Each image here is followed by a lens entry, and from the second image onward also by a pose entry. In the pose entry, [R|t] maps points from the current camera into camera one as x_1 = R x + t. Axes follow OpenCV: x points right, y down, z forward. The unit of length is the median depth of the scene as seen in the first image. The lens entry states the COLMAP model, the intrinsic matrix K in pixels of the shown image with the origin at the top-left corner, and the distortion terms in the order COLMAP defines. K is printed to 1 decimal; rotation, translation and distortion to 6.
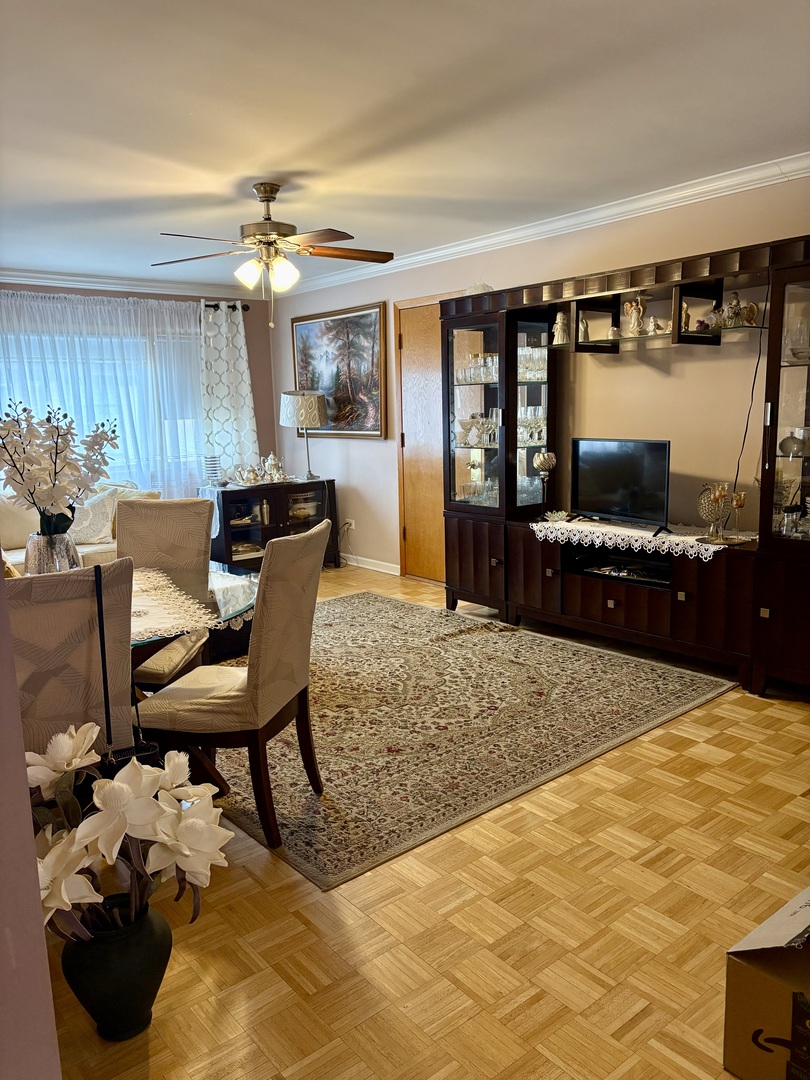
lens RADIAL K [[813.9, 0, 400.8], [0, 813.9, 543.0], [0, 0, 1]] dist [0.031702, -0.022998]
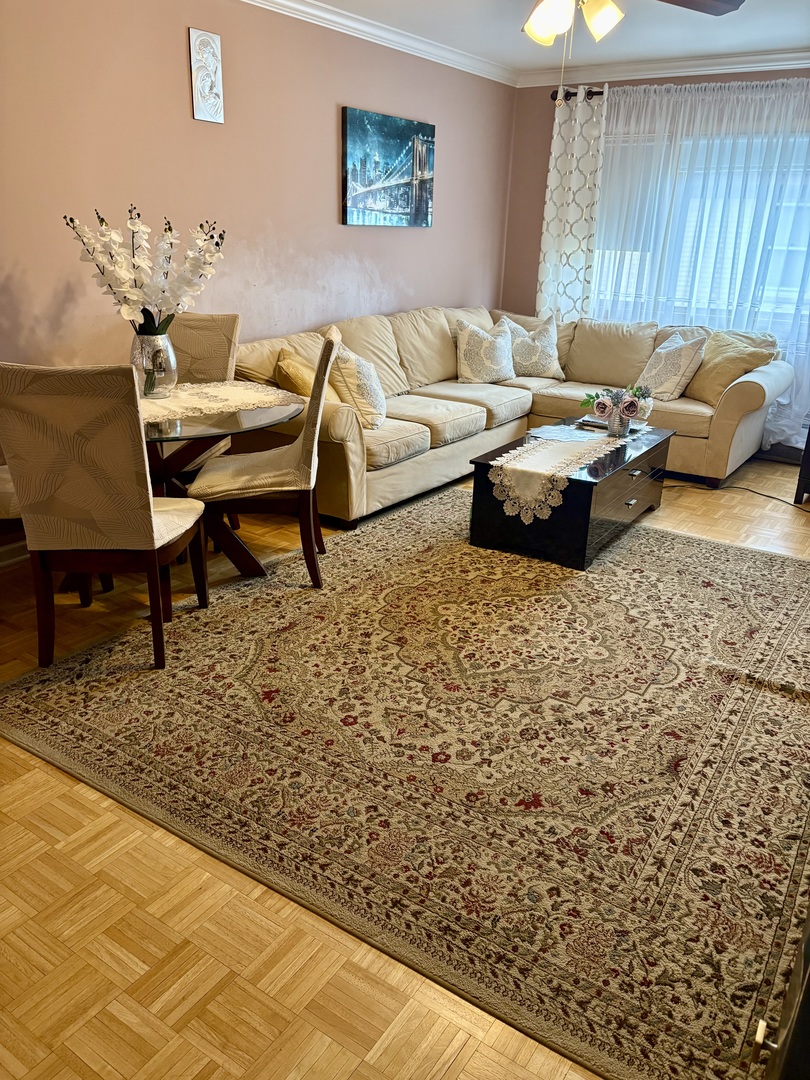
lens RADIAL K [[813.9, 0, 399.6], [0, 813.9, 538.3], [0, 0, 1]] dist [0.031702, -0.022998]
pose [[0.285526, 0.376338, -0.881388, 0.537834], [-0.202363, 0.922612, 0.328384, -0.133563], [0.936762, 0.084598, 0.339587, 0.690703]]
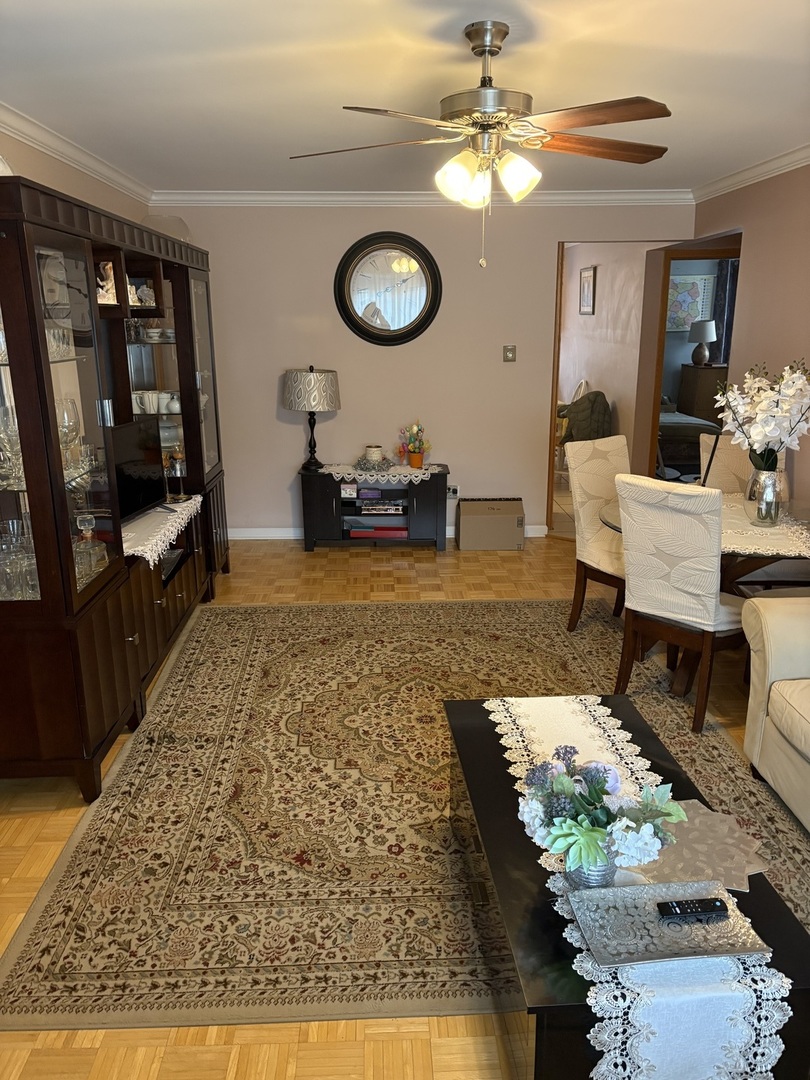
lens RADIAL K [[813.9, 0, 398.9], [0, 813.9, 542.6], [0, 0, 1]] dist [0.031702, -0.022998]
pose [[-0.800798, -0.119633, 0.586864, -0.513971], [0.136540, 0.917581, 0.373365, -0.317220], [-0.583163, 0.379121, -0.718463, 1.611222]]
